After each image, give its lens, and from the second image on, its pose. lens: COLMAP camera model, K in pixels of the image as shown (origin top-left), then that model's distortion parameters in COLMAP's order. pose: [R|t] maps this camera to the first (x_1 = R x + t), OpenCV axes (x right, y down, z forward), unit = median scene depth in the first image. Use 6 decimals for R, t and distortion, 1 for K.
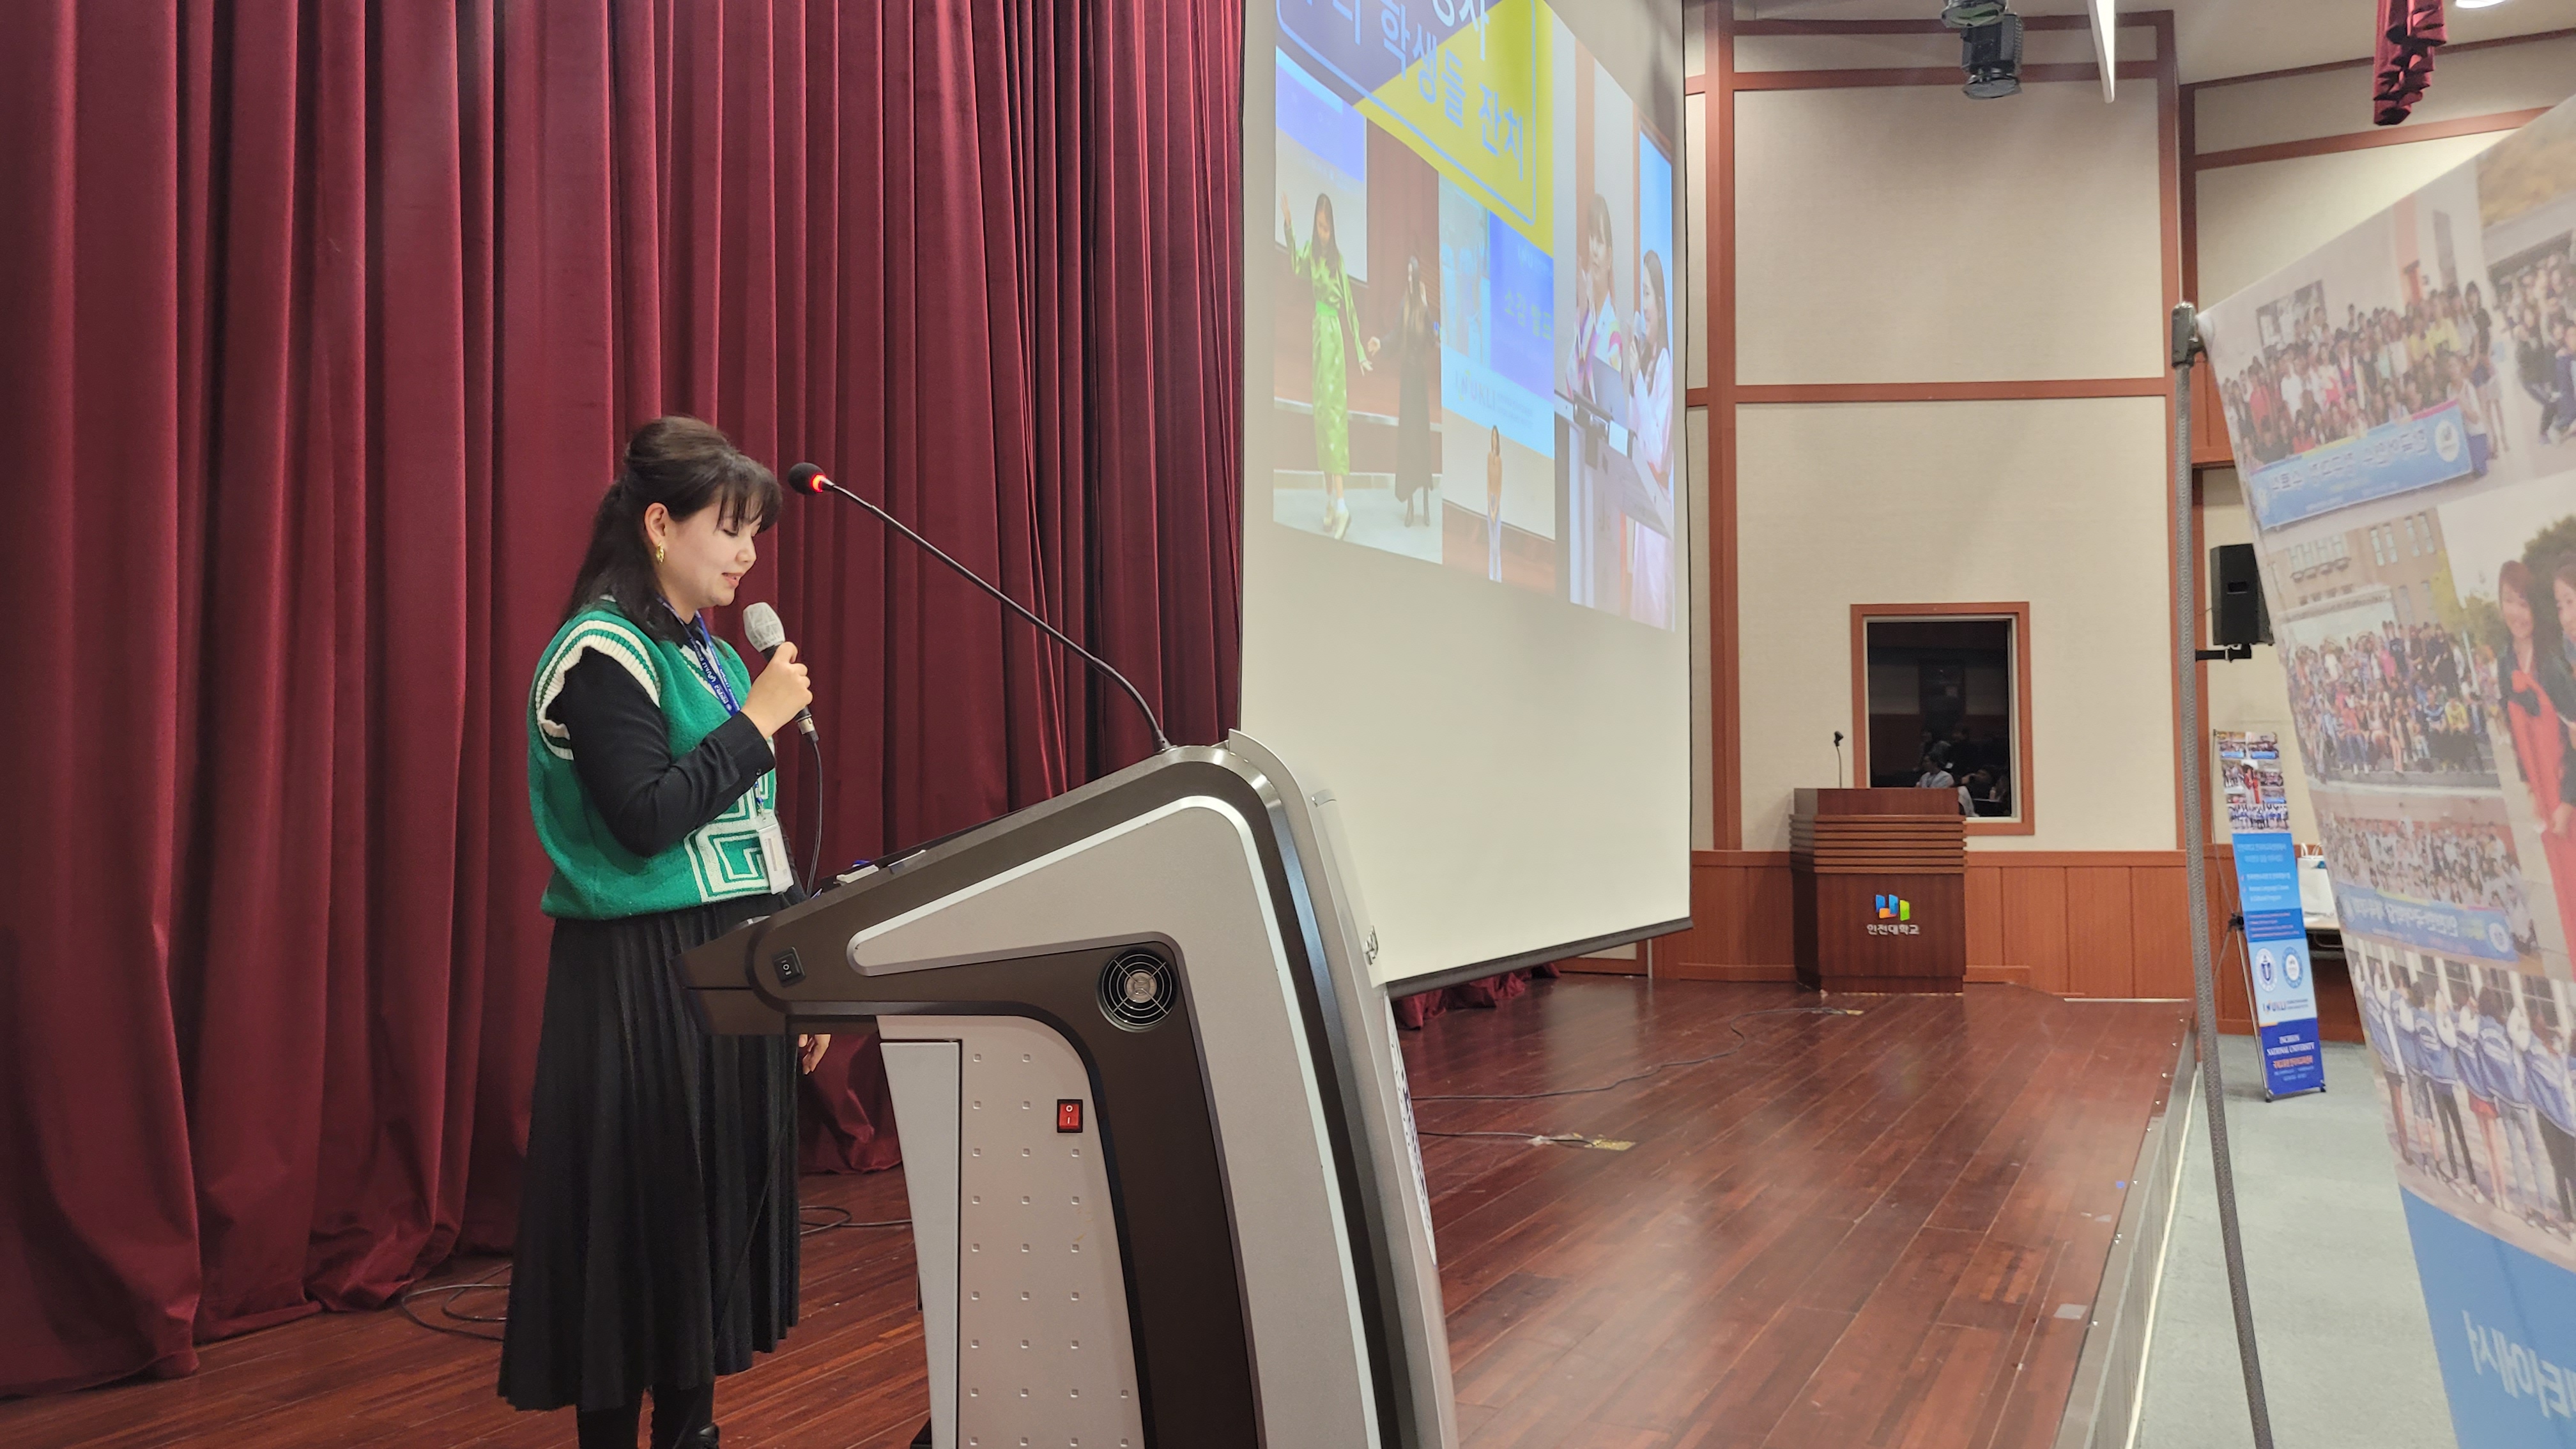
lens RADIAL K [[1922.3, 0, 1285.3], [0, 1922.3, 702.5], [0, 0, 1]] dist [0.060410, -0.041538]
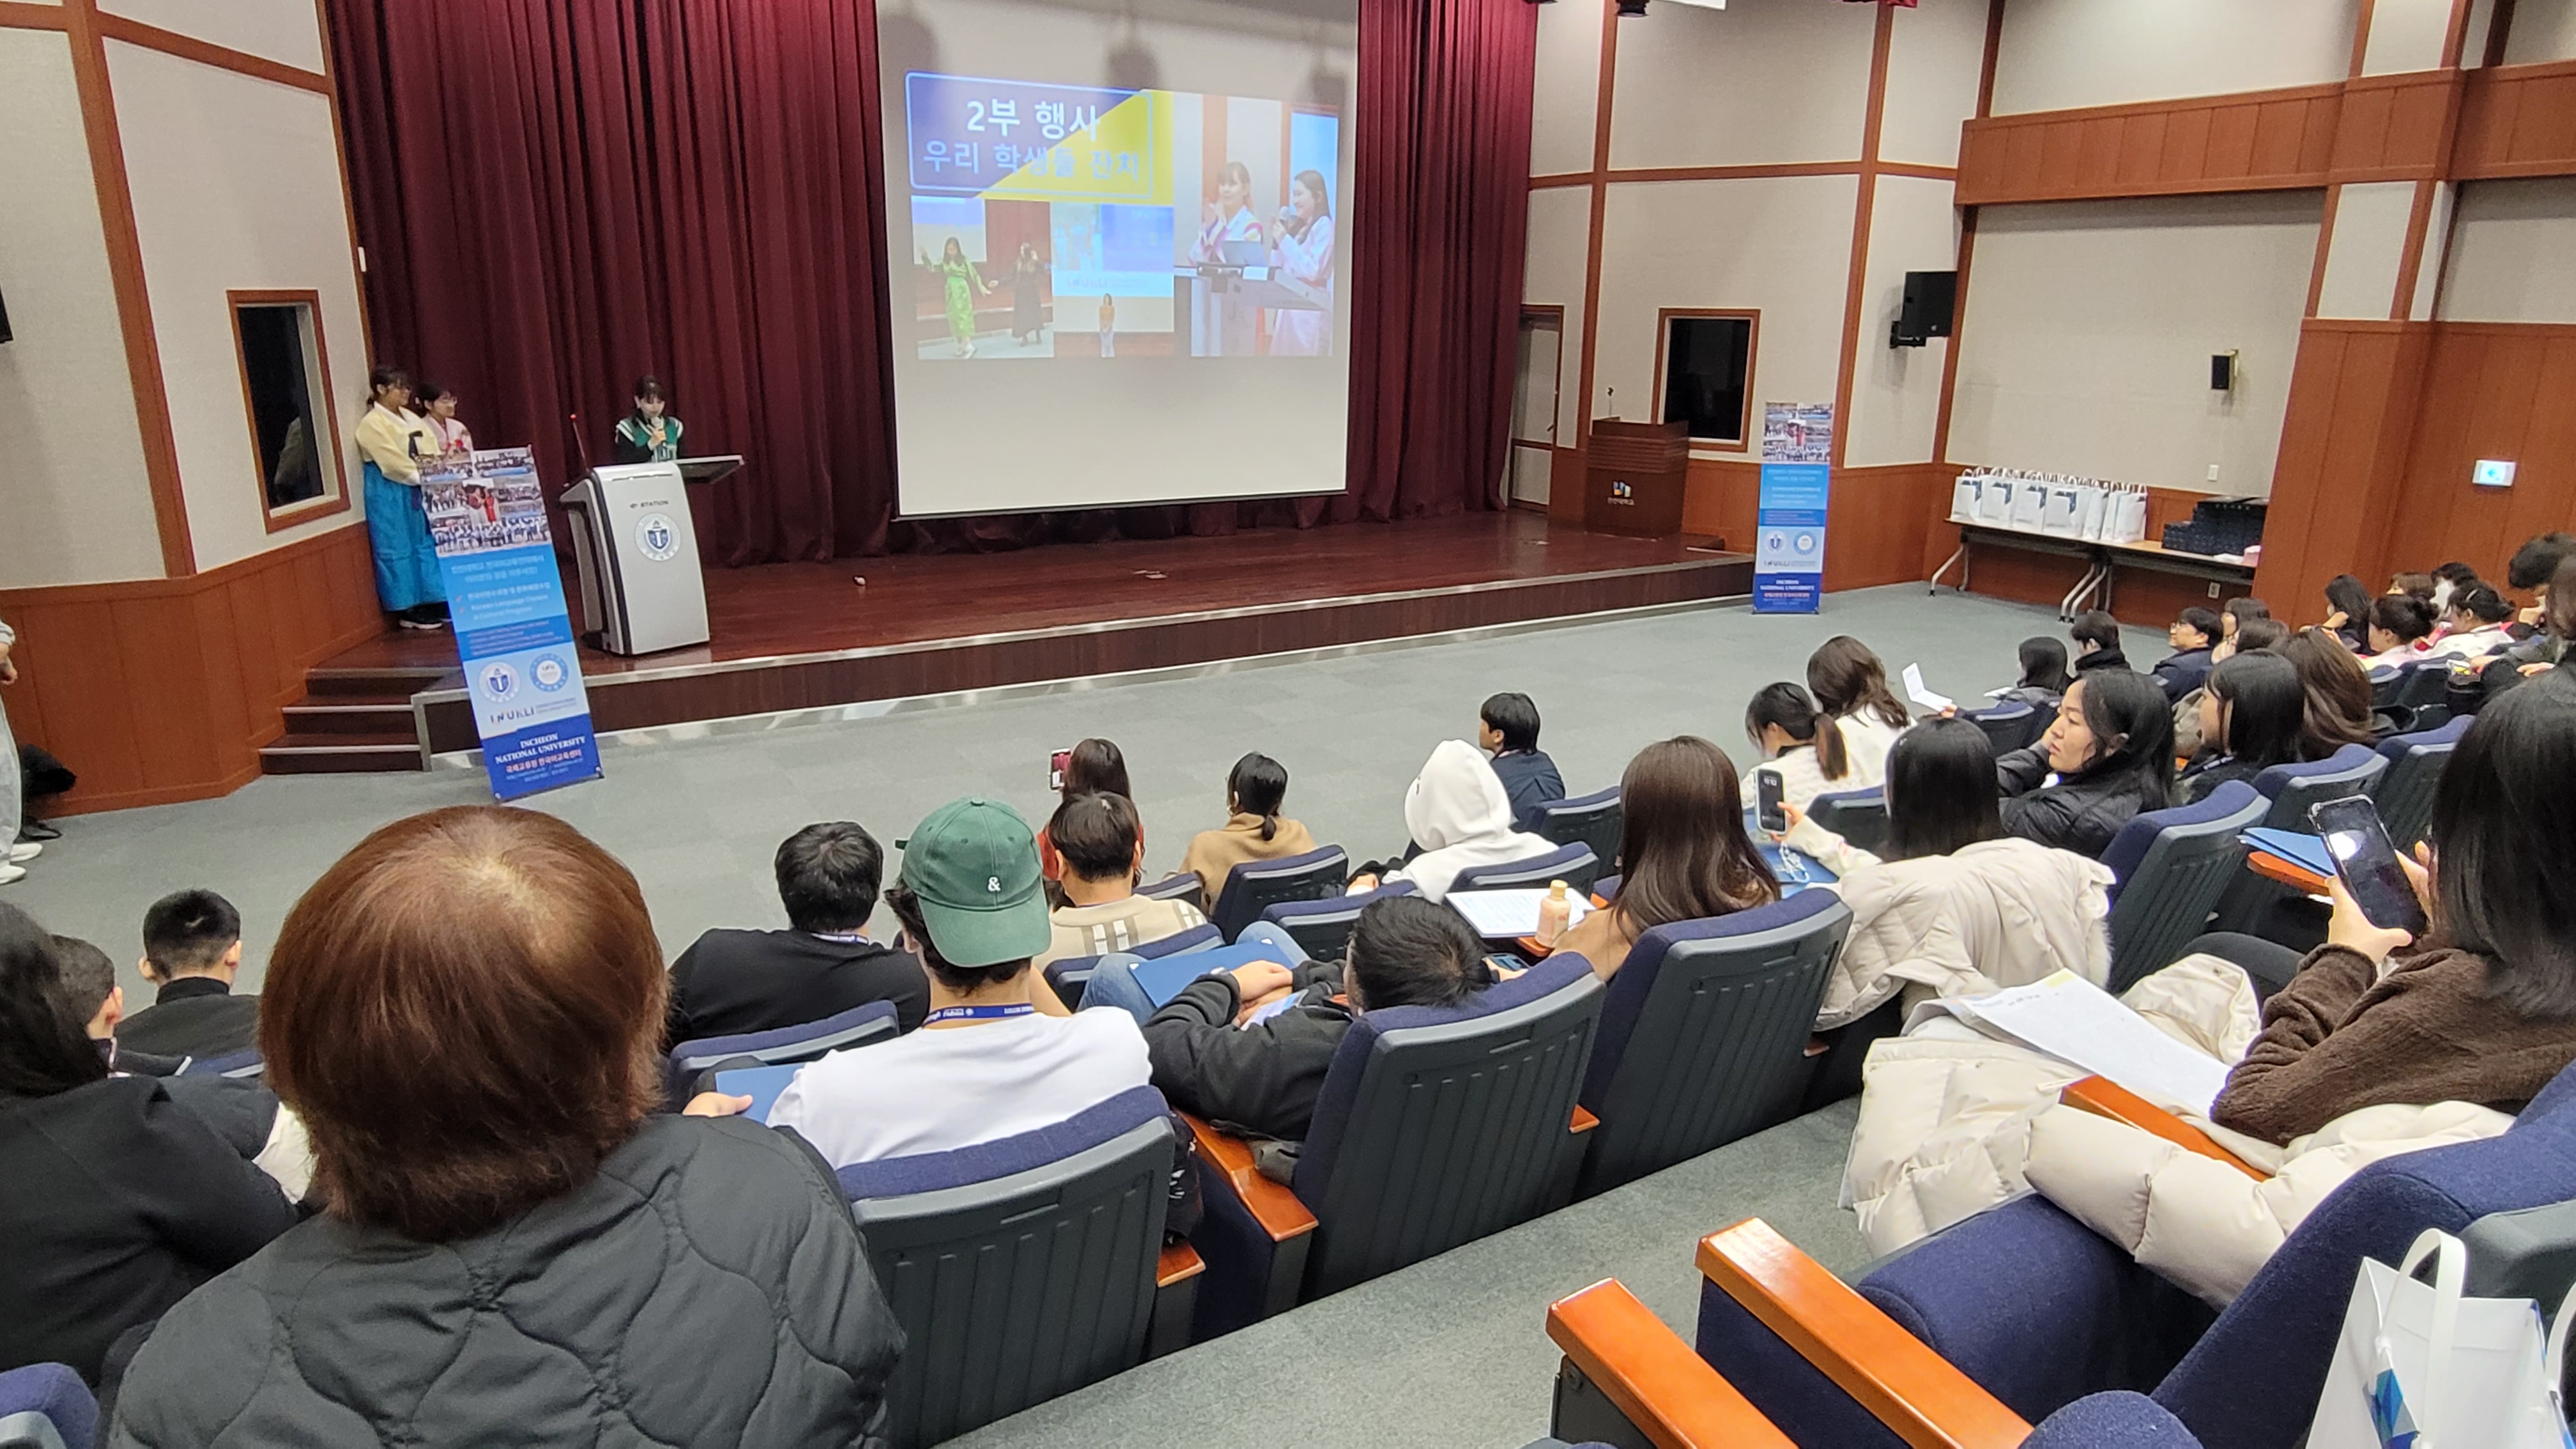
lens RADIAL K [[1488.3, 0, 1301.8], [0, 1488.3, 706.2], [0, 0, 1]] dist [0.002984, -0.008543]
pose [[0.840623, 0.159726, -0.517533, 1.204206], [0.006983, 0.952251, 0.305236, -0.188399], [0.541575, -0.260203, 0.799369, -0.478898]]
